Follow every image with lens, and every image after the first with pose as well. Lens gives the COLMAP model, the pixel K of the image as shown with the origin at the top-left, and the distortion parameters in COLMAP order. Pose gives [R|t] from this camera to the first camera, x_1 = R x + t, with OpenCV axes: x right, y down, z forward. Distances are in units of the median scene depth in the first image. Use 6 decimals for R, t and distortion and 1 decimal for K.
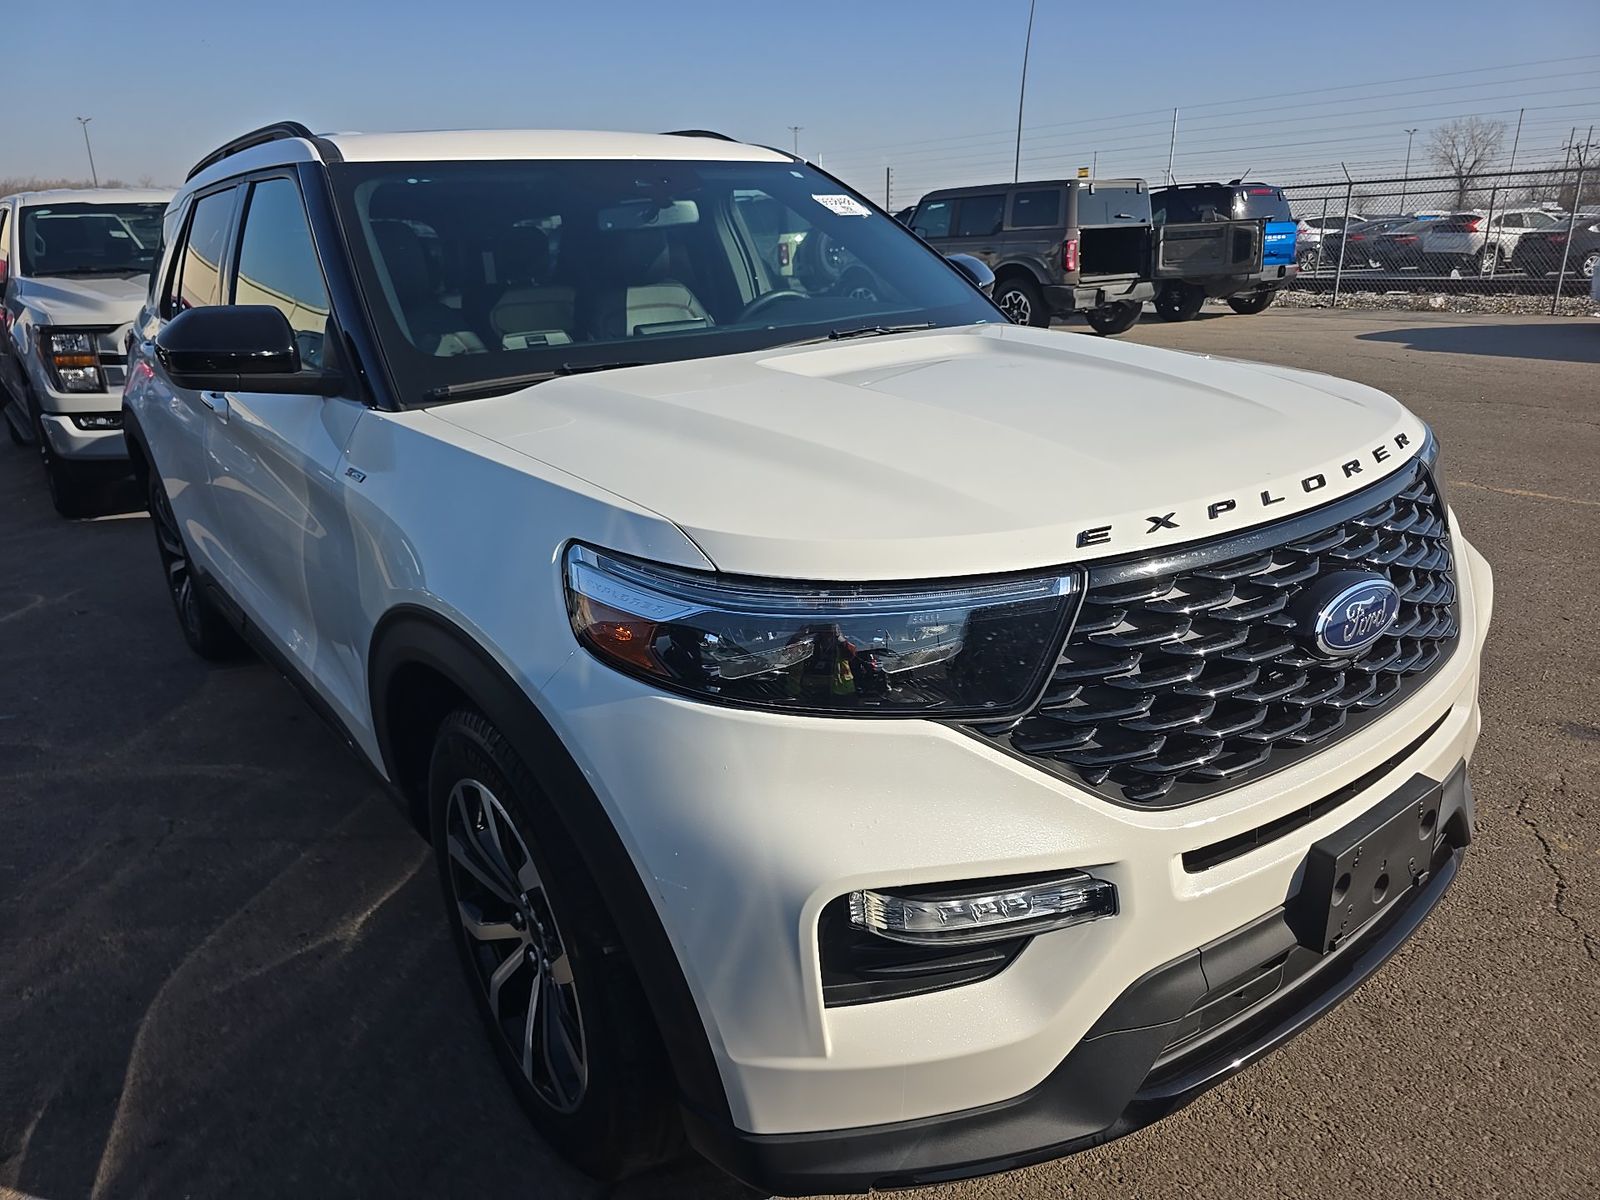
lens RADIAL K [[1110.1, 0, 662.0], [0, 1110.1, 603.0], [0, 0, 1]] dist [0.079253, -0.068948]
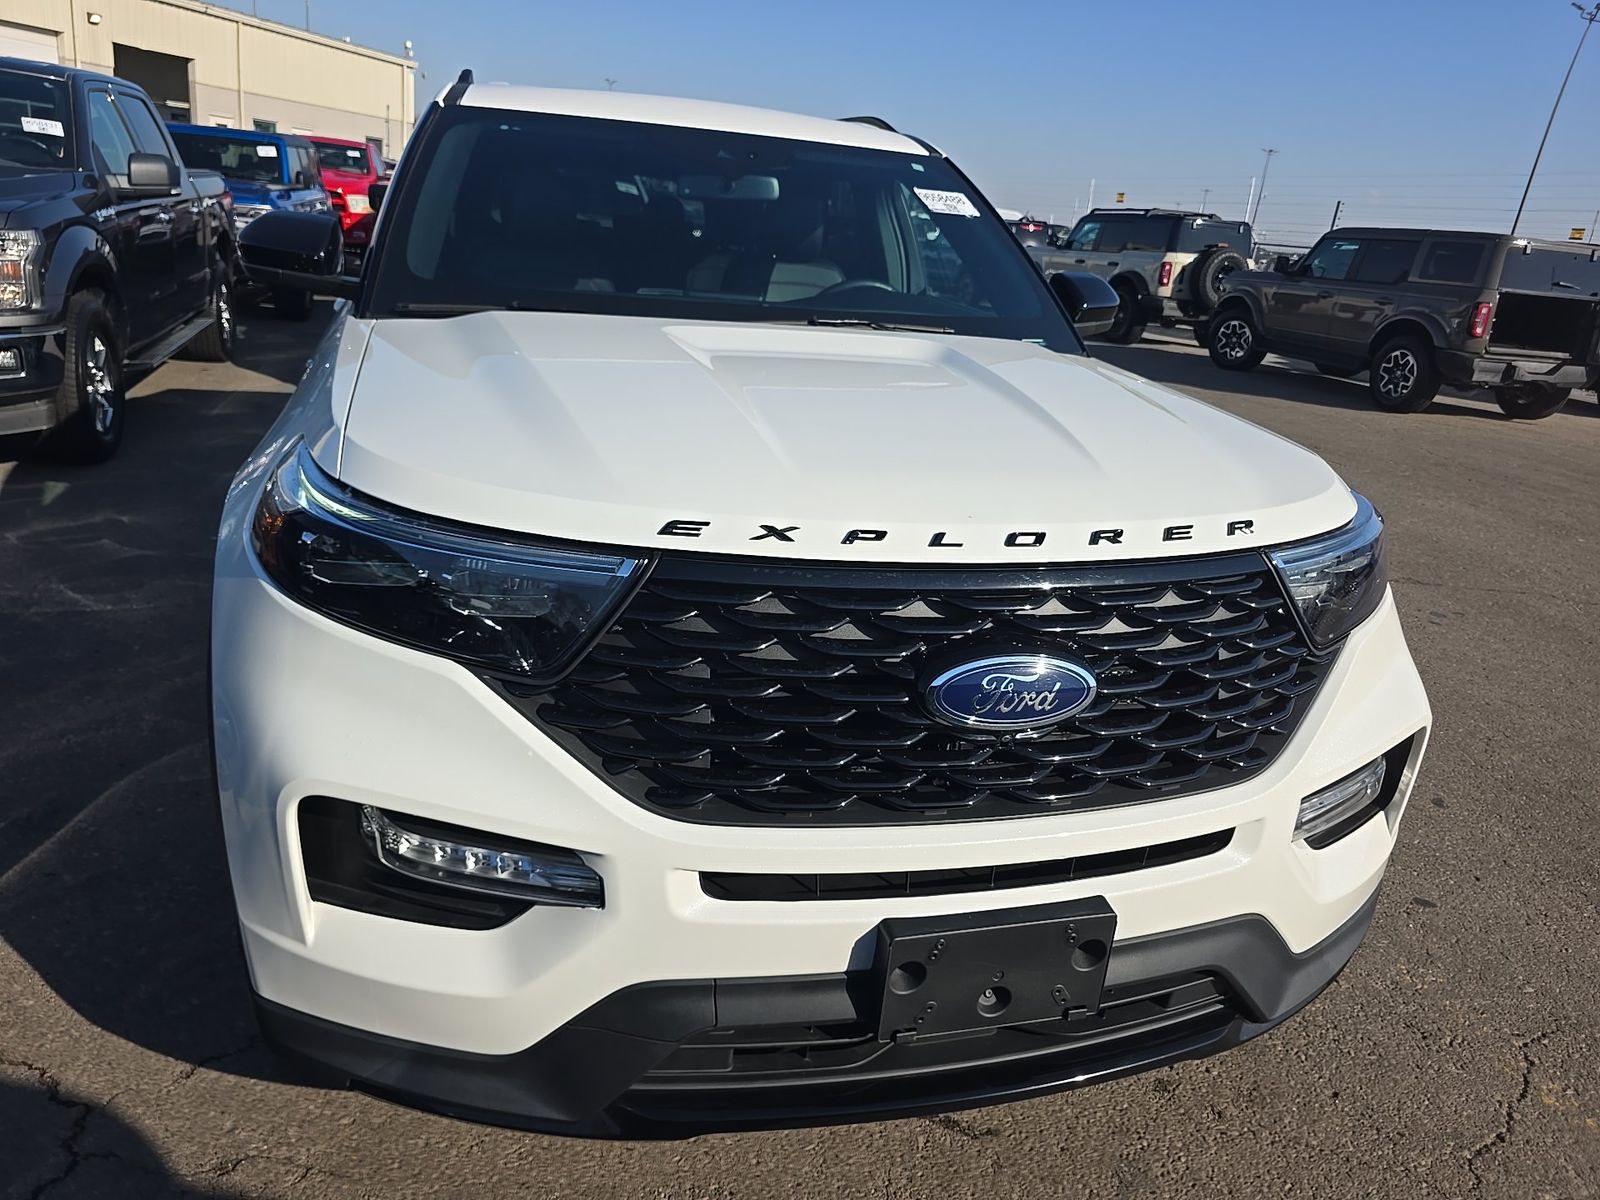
lens RADIAL K [[1111.5, 0, 824.9], [0, 1111.5, 592.0], [0, 0, 1]] dist [0.057792, -0.065799]
pose [[0.919602, 0.228709, -0.319412, 0.422643], [-0.230866, 0.972471, 0.031646, -0.033169], [0.317857, 0.044640, 0.947087, 0.065422]]
